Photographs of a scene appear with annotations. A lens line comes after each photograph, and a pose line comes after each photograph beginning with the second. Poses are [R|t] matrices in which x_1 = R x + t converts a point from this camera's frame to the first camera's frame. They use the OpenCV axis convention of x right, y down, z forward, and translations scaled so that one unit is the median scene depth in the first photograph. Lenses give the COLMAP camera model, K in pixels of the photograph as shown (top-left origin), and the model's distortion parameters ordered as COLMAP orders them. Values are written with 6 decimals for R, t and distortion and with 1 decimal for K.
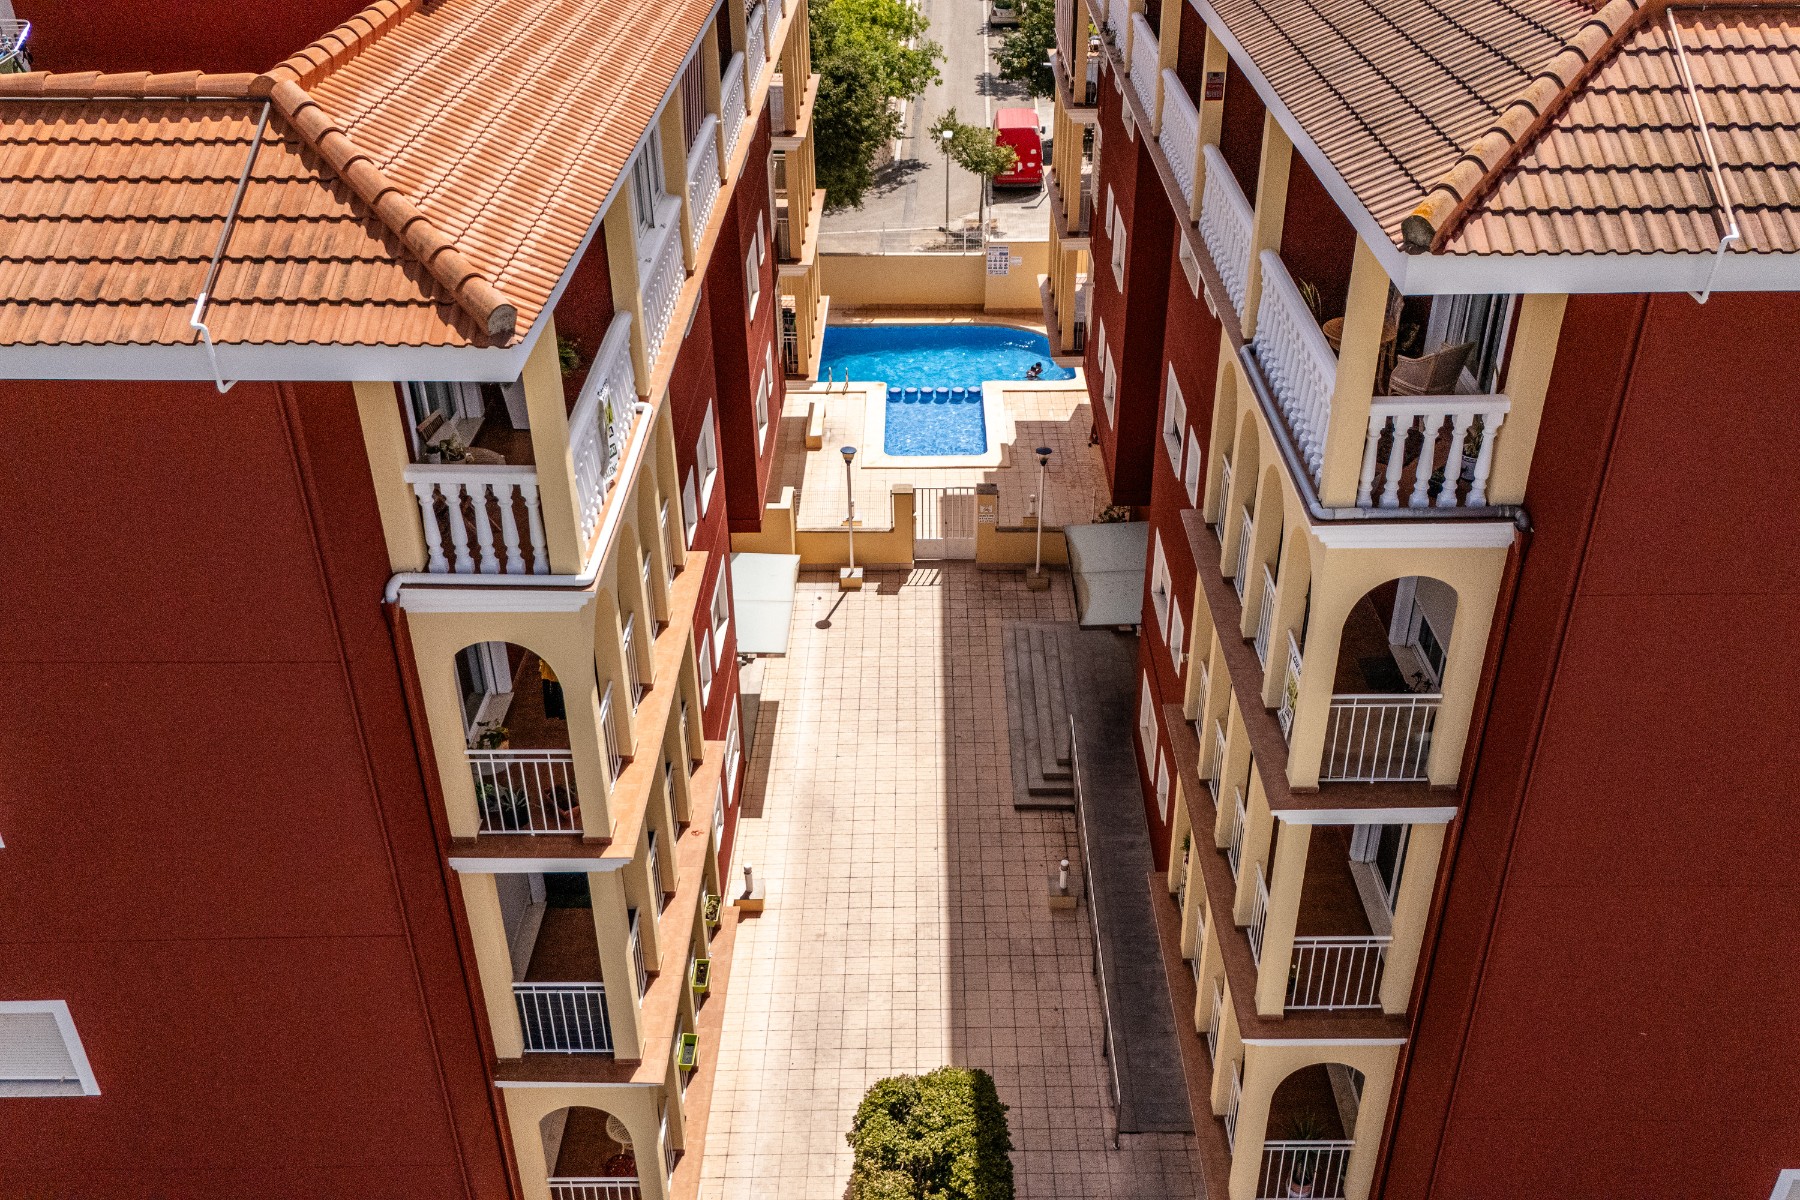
lens RADIAL K [[1602.5, 0, 901.8], [0, 1602.5, 599.2], [0, 0, 1]] dist [0.049689, -0.005589]
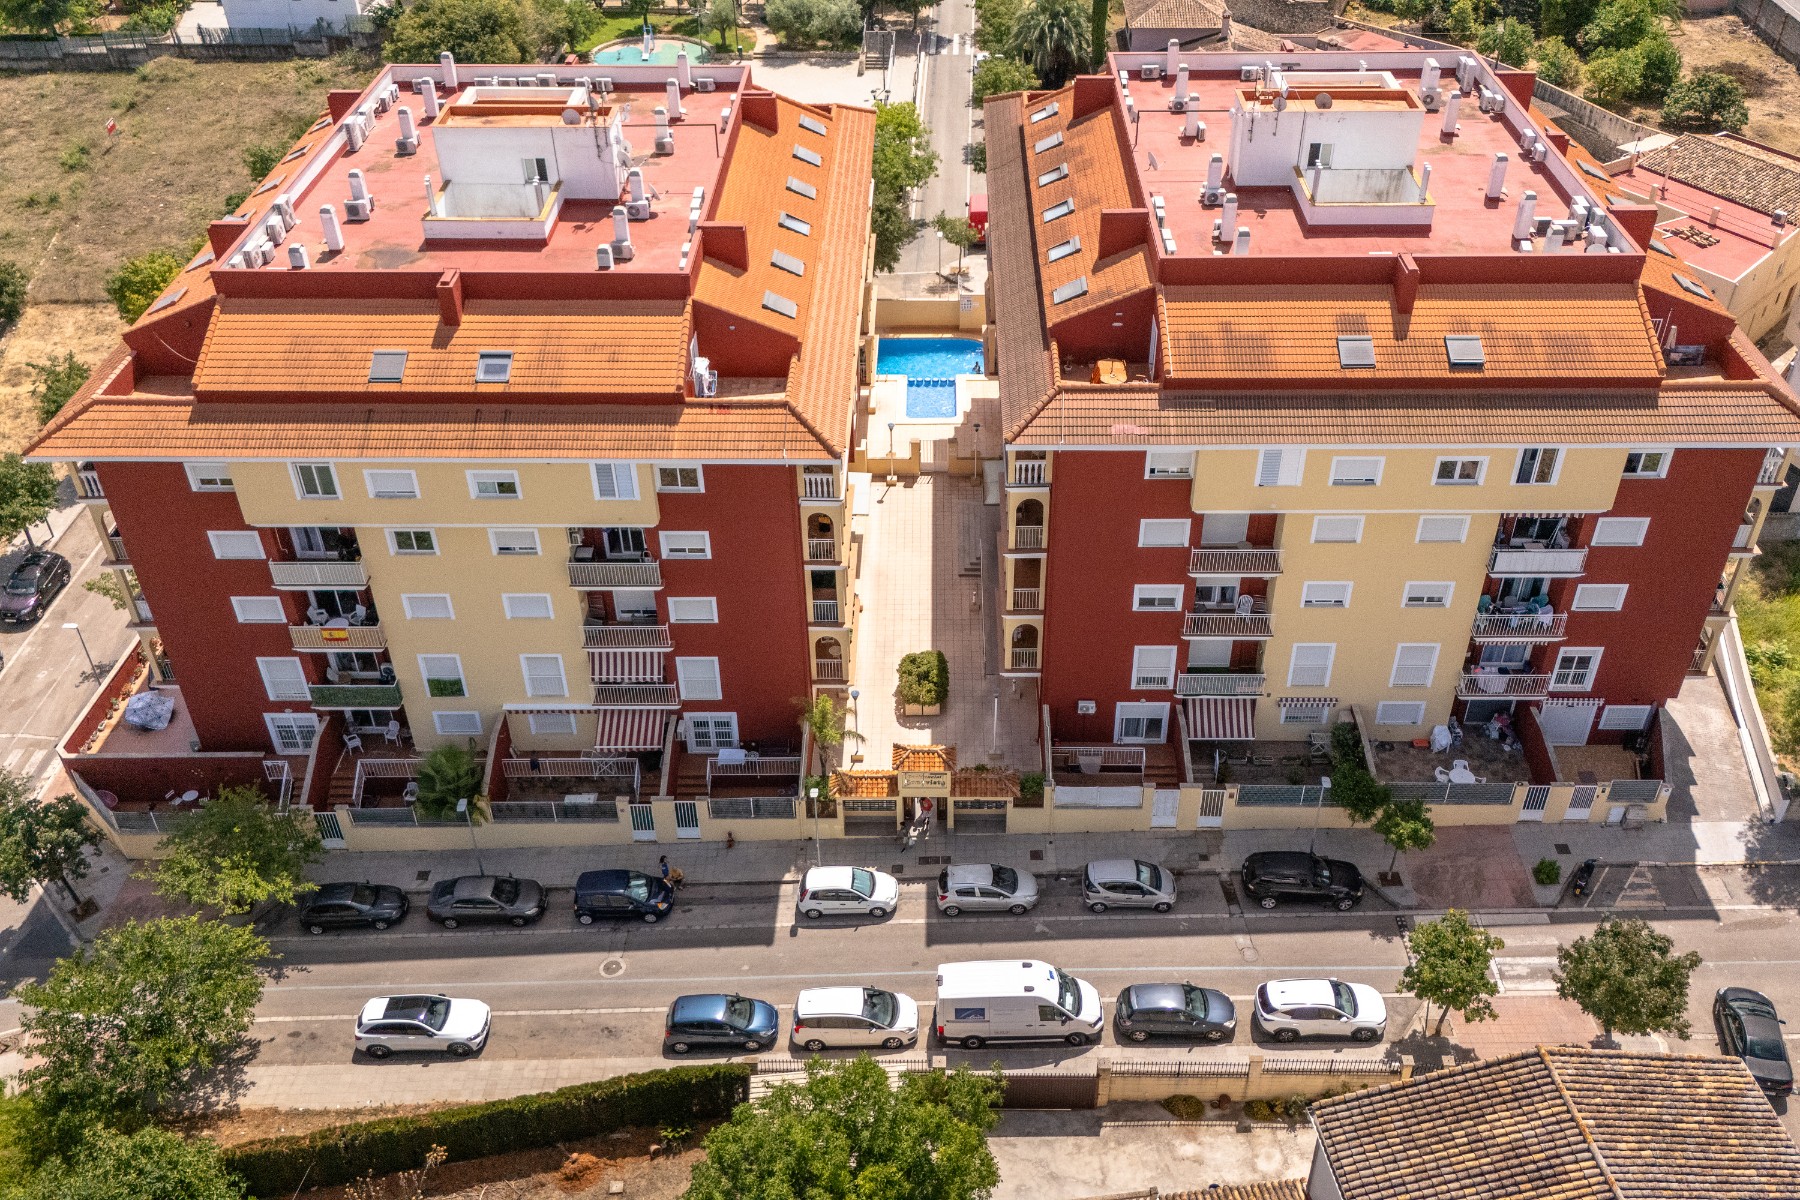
lens RADIAL K [[1602.5, 0, 908.1], [0, 1602.5, 598.7], [0, 0, 1]] dist [0.049689, -0.005589]
pose [[0.999987, 0.001432, -0.004936, 0.002125], [-0.000986, 0.996023, 0.089093, -0.049116], [0.005044, -0.089087, 0.996011, -1.268144]]
